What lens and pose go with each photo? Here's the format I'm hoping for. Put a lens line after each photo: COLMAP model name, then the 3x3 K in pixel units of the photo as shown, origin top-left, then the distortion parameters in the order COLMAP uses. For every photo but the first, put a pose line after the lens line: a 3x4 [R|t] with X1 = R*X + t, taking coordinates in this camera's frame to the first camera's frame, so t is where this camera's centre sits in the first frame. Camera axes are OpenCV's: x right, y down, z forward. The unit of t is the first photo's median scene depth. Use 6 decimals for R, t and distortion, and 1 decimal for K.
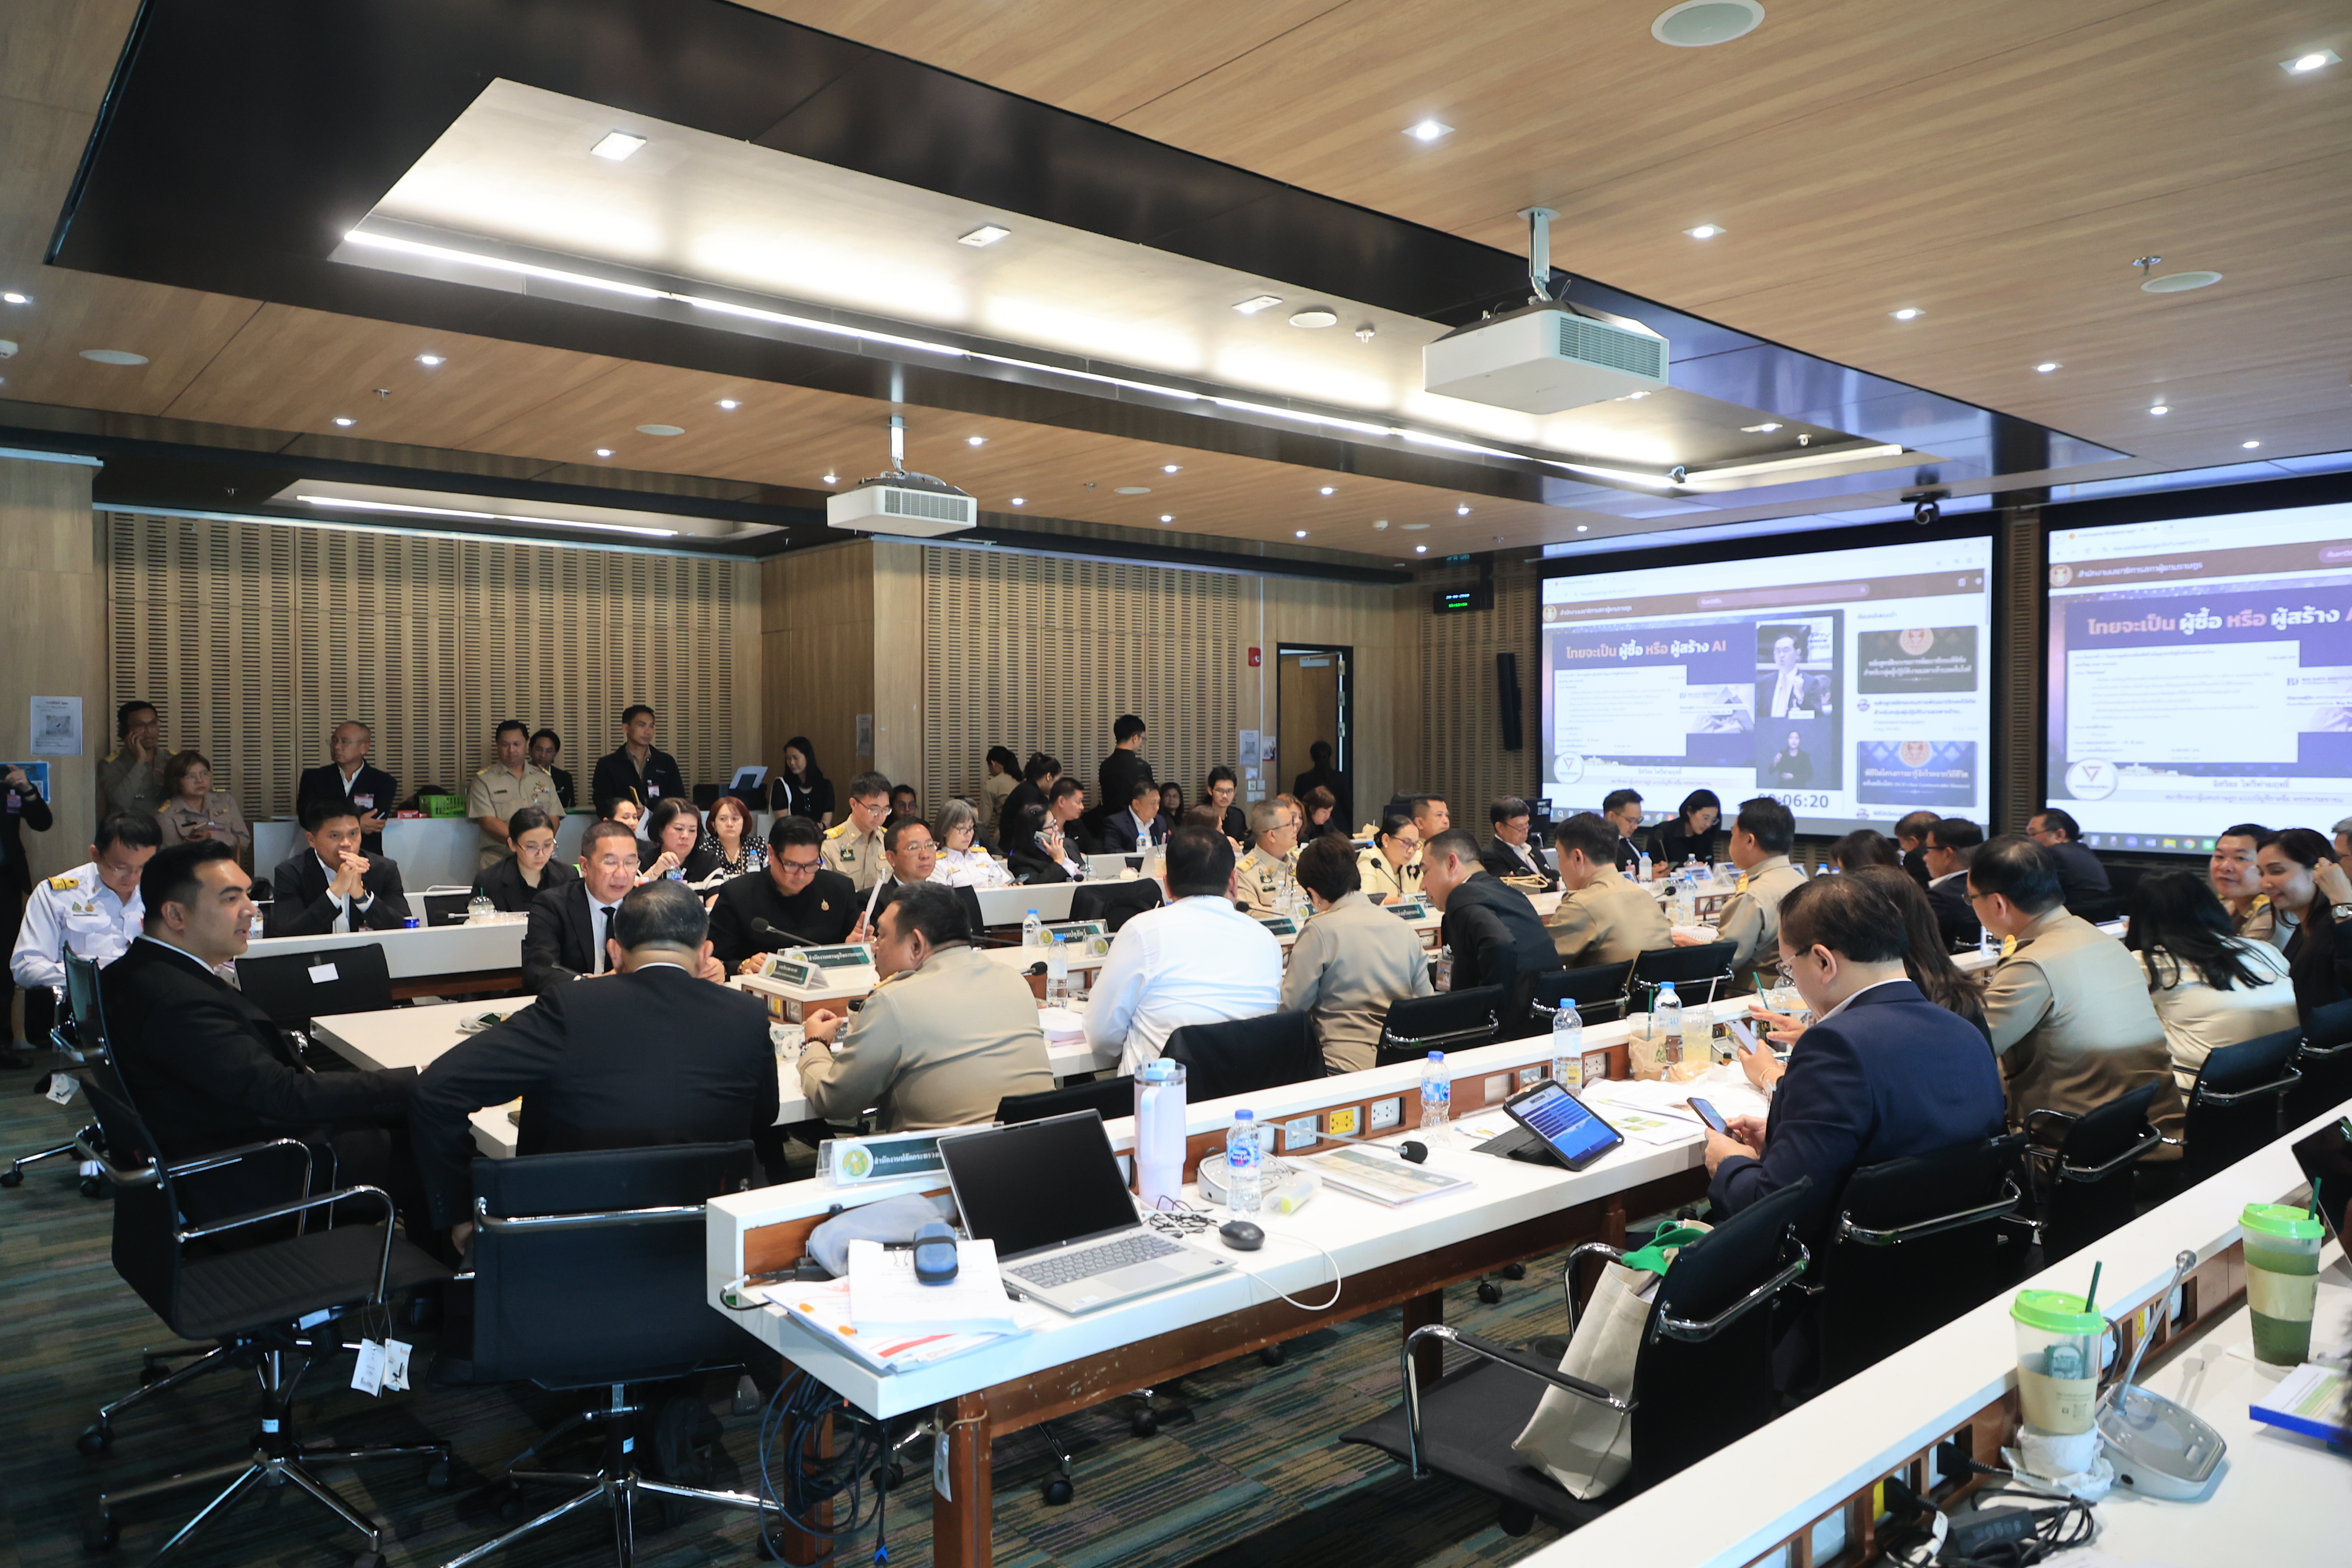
lens RADIAL K [[1558.8, 0, 1172.9], [0, 1558.8, 773.8], [0, 0, 1]] dist [0.005001, -0.000900]
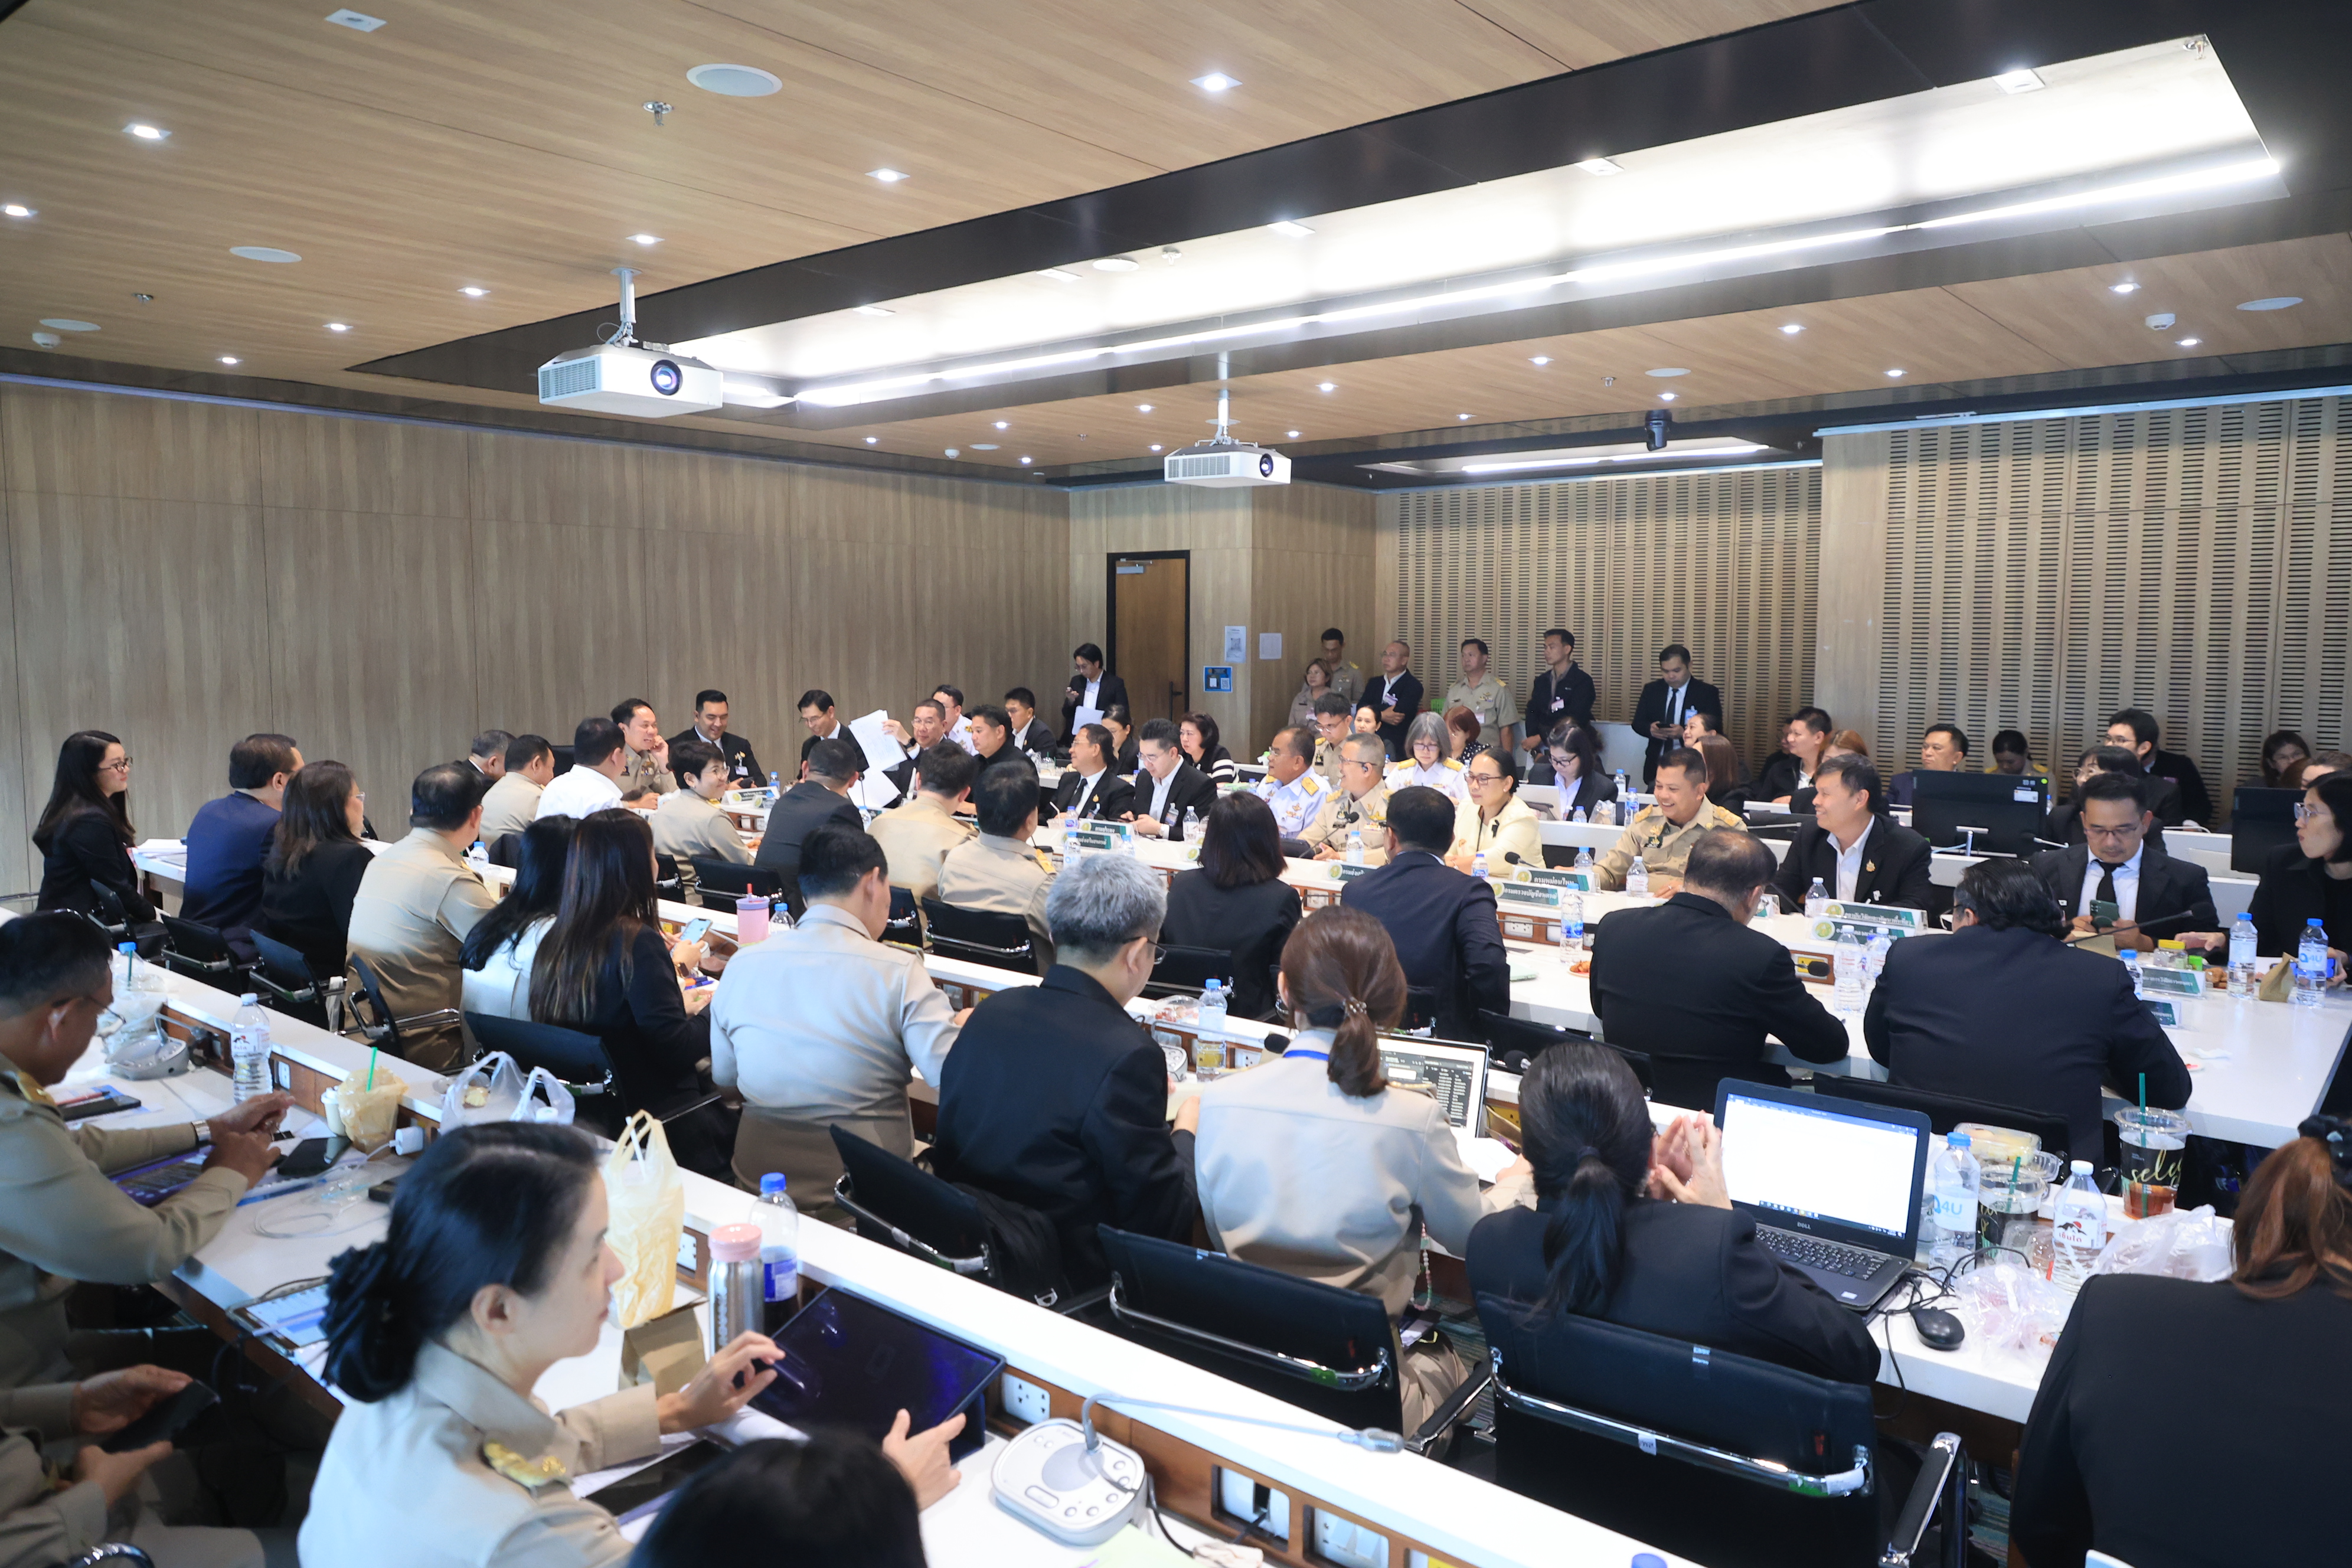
lens RADIAL K [[1558.8, 0, 1181.3], [0, 1558.8, 788.9], [0, 0, 1]] dist [0.005001, -0.000900]
pose [[0.173871, 0.098561, -0.979824, 0.628507], [-0.023005, 0.995114, 0.096016, -0.024969], [0.984500, 0.005846, 0.175289, 0.468957]]
